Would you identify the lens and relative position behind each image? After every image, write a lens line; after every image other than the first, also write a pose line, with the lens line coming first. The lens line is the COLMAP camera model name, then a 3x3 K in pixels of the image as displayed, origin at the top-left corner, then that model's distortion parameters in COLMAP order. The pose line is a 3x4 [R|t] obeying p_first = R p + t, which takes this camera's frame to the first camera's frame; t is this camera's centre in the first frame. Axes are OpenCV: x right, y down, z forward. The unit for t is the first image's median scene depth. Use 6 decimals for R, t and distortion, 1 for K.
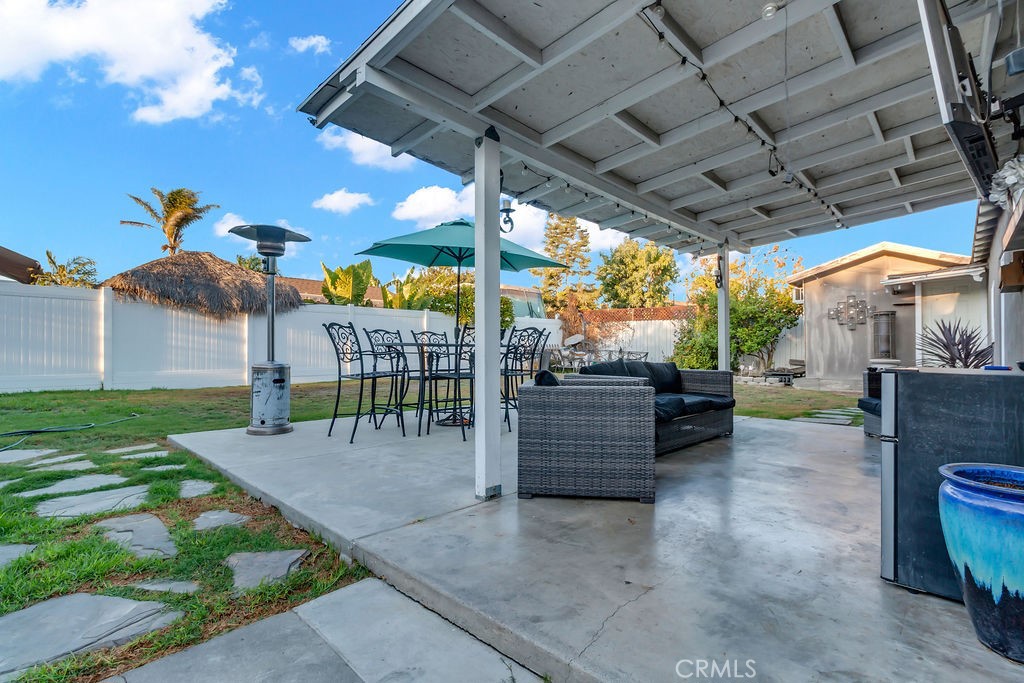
lens RADIAL K [[478.3, 0, 512.0], [0, 478.3, 341.5], [0, 0, 1]] dist [0.003151, 0.000132]
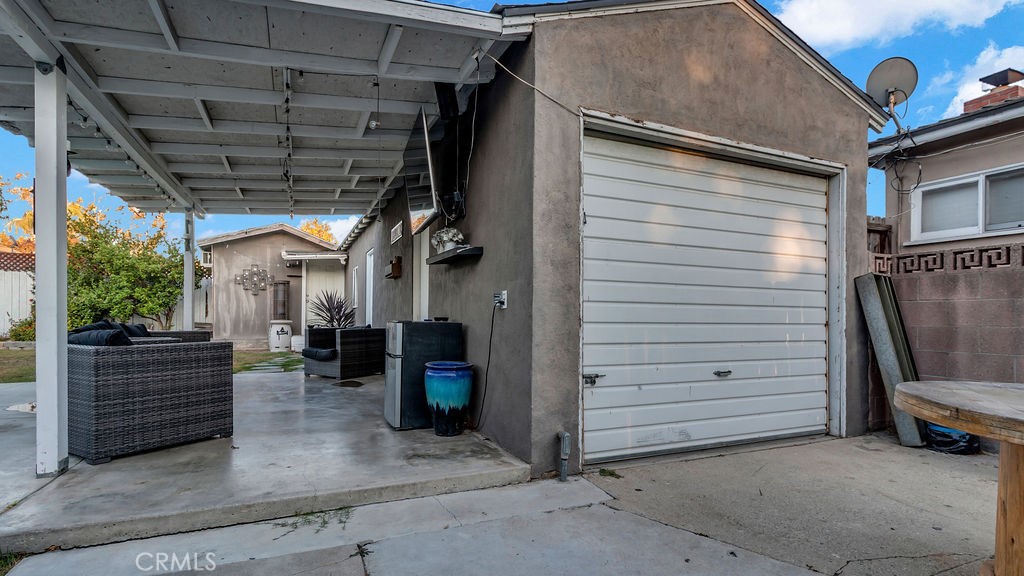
lens RADIAL K [[493.4, 0, 514.4], [0, 493.4, 316.5], [0, 0, 1]] dist [0.000784, 0.000195]
pose [[0.399724, -0.001849, 0.916634, -0.273998], [-0.021214, 0.999711, 0.011267, 0.002252], [-0.916390, -0.023949, 0.399569, -0.073628]]
